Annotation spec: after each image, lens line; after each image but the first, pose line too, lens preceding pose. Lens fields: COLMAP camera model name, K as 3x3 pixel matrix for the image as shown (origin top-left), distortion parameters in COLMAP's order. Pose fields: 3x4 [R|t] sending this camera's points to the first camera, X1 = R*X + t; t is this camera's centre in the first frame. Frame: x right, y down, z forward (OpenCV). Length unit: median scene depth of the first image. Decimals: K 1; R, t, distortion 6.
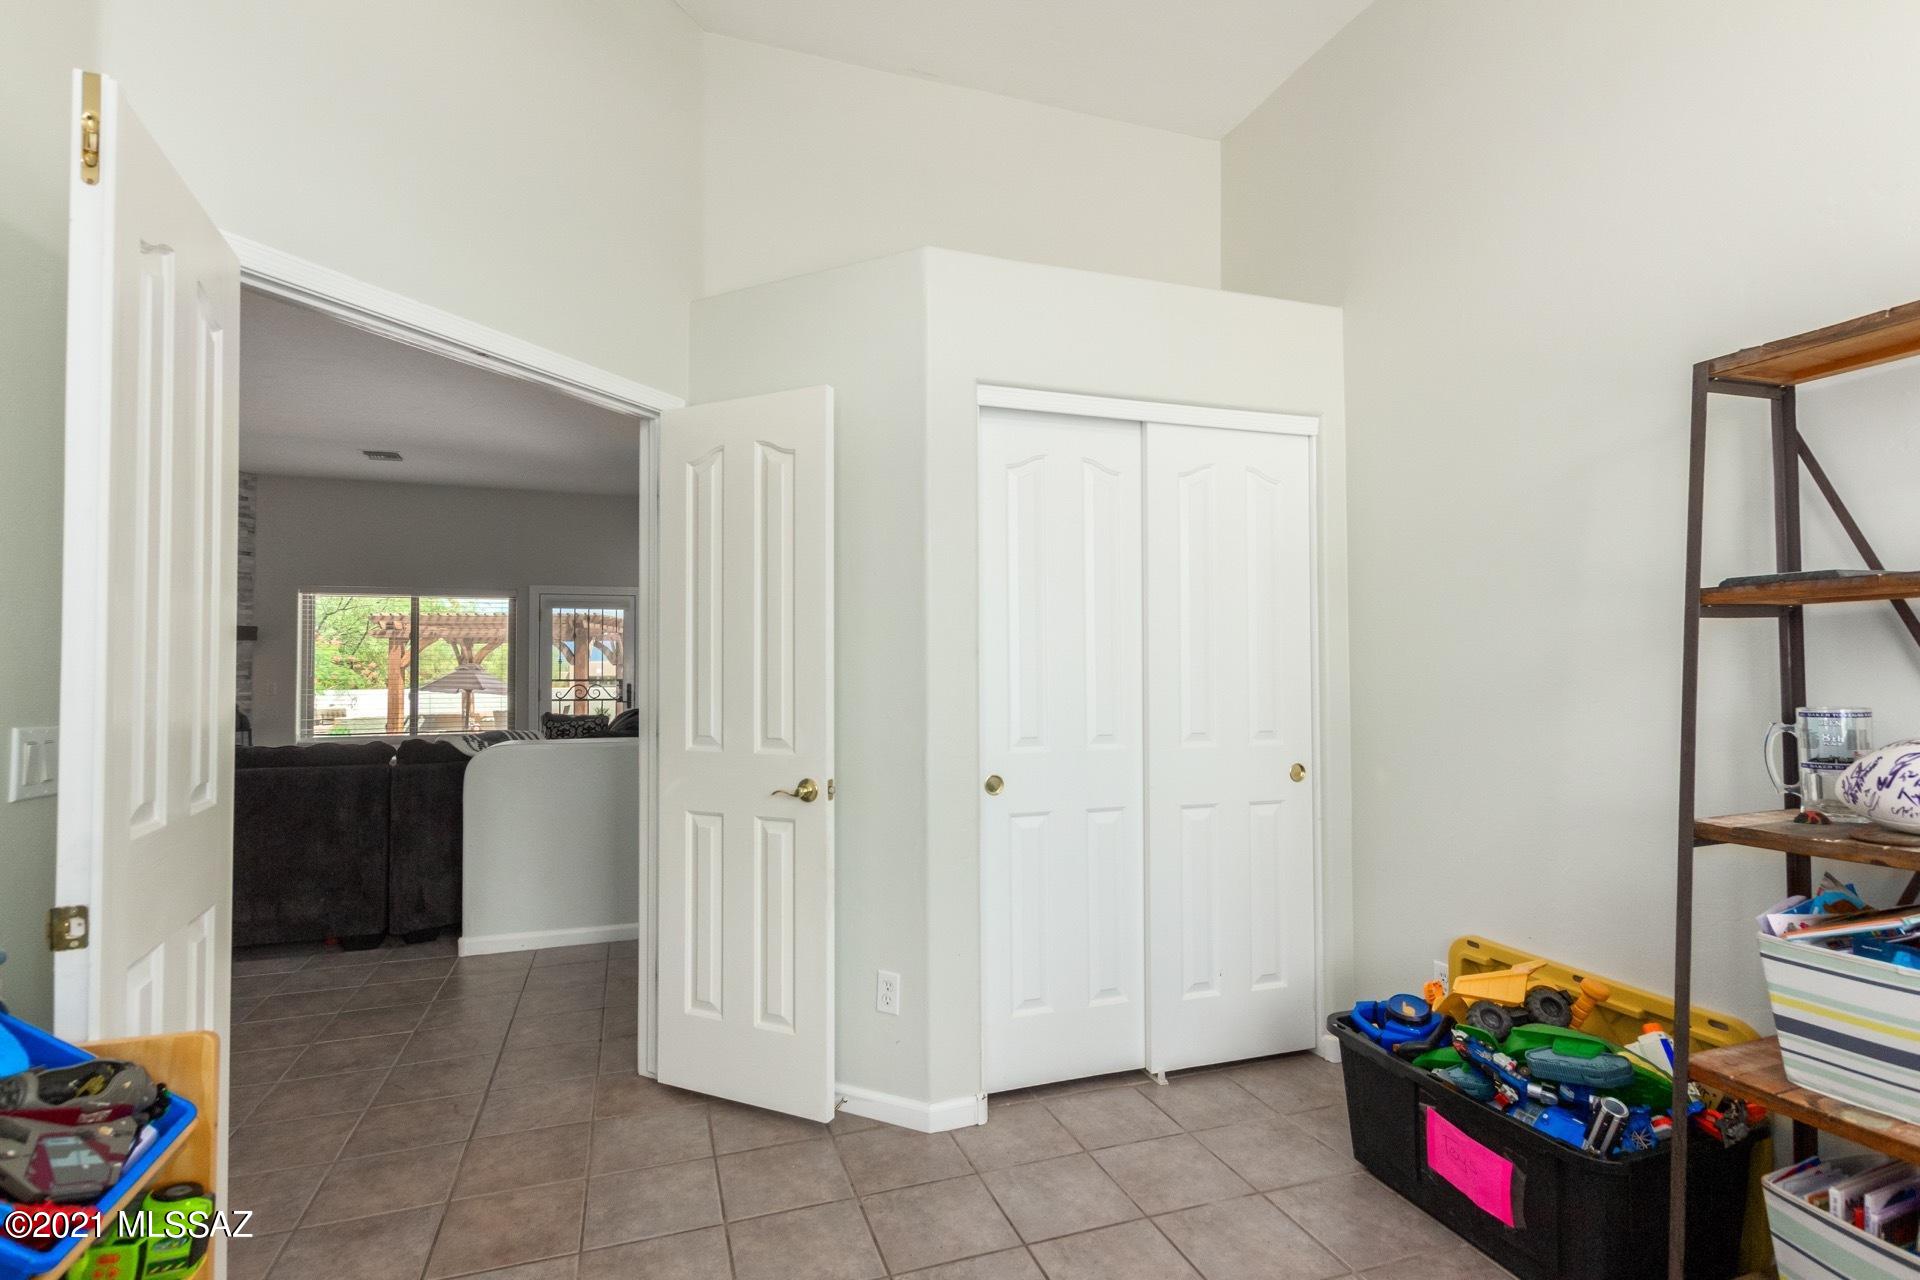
lens RADIAL K [[937.4, 0, 961.2], [0, 937.4, 646.6], [0, 0, 1]] dist [0.021994, -0.006732]
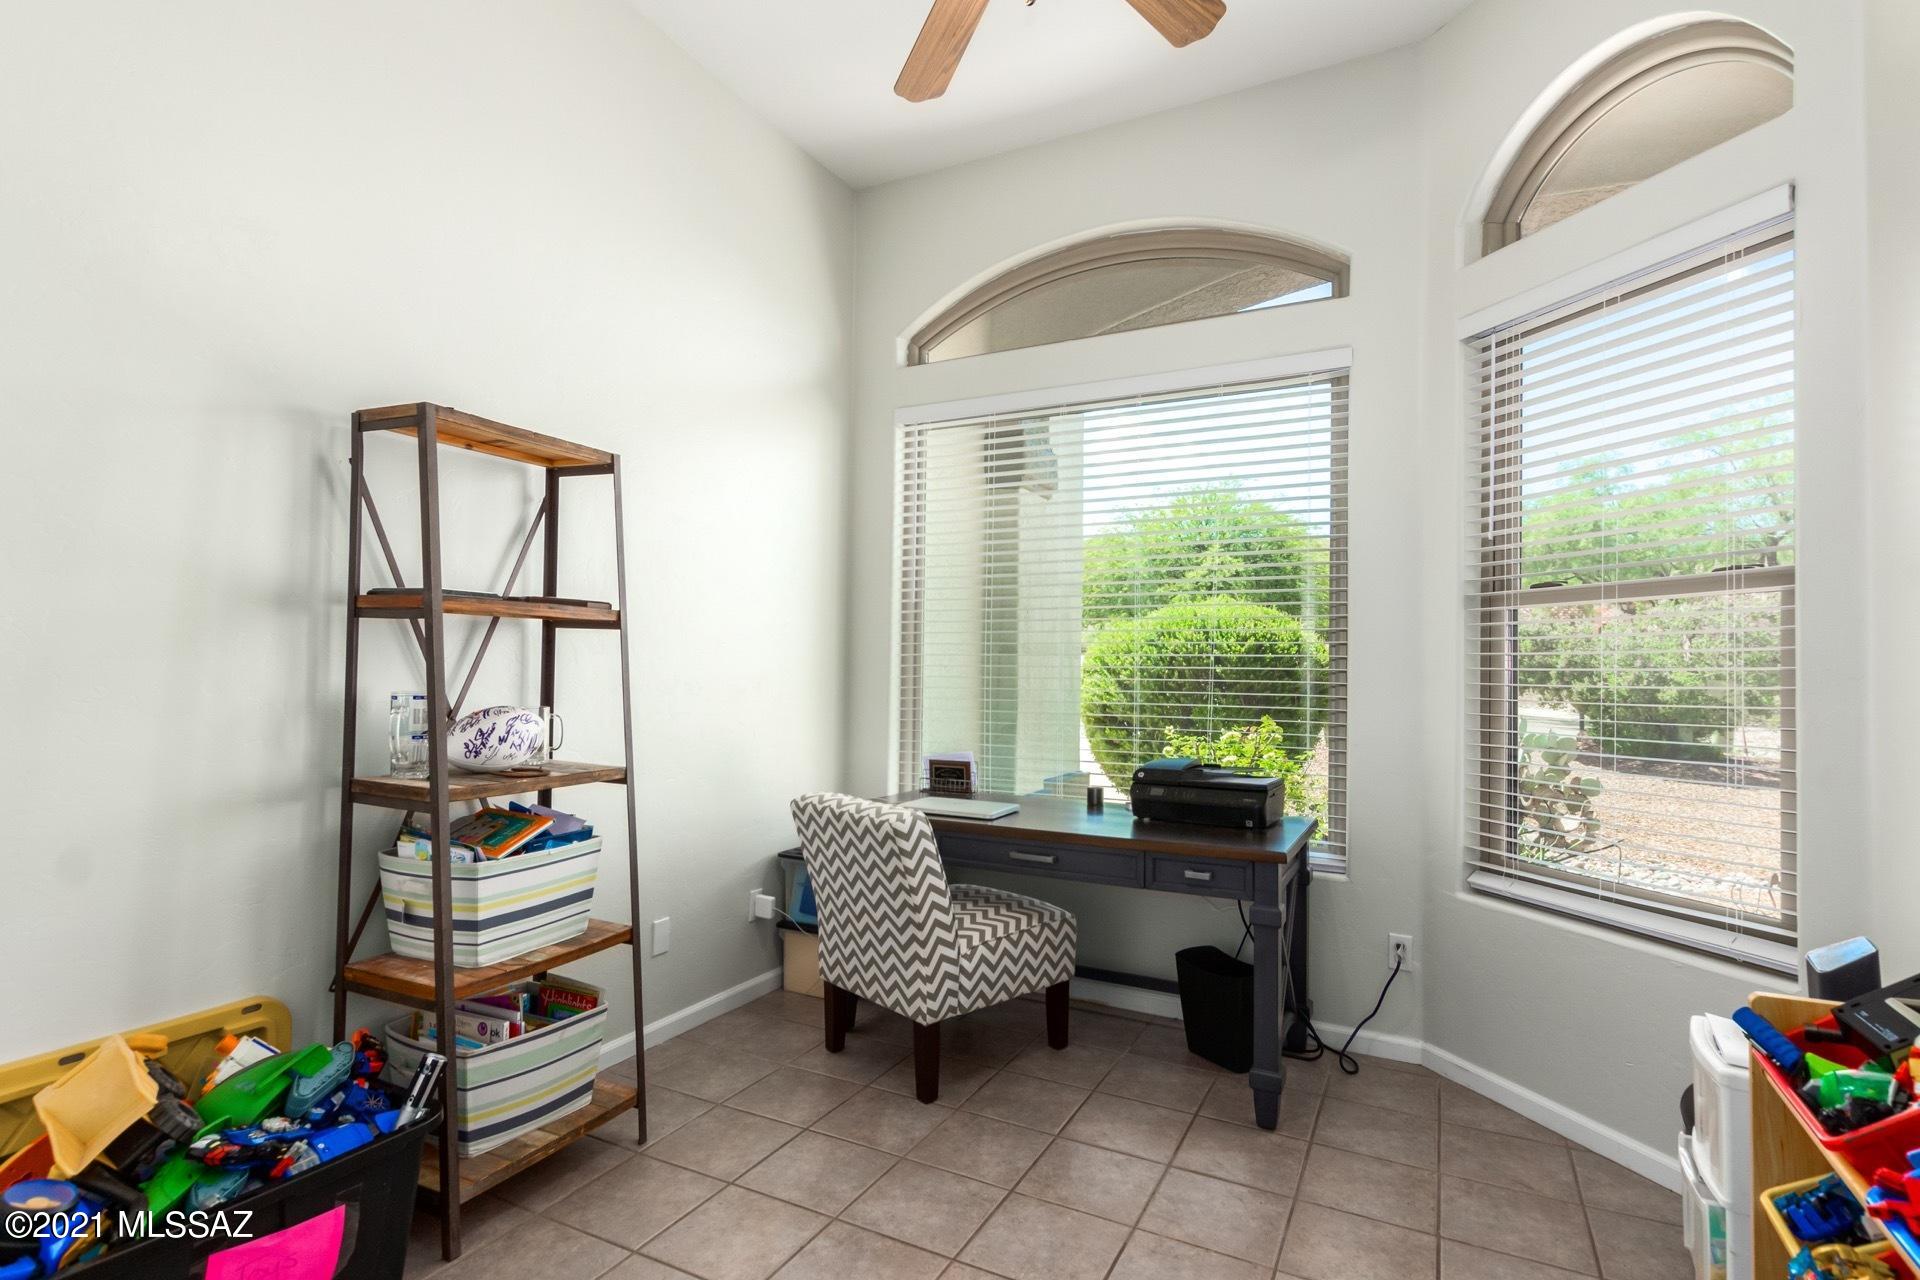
lens RADIAL K [[931.2, 0, 961.2], [0, 931.2, 645.5], [0, 0, 1]] dist [0.016187, -0.008244]
pose [[-0.679792, 0.006605, 0.733375, -0.592215], [-0.025644, 0.999134, -0.032769, 0.024659], [-0.732957, -0.041083, -0.679034, 1.448873]]
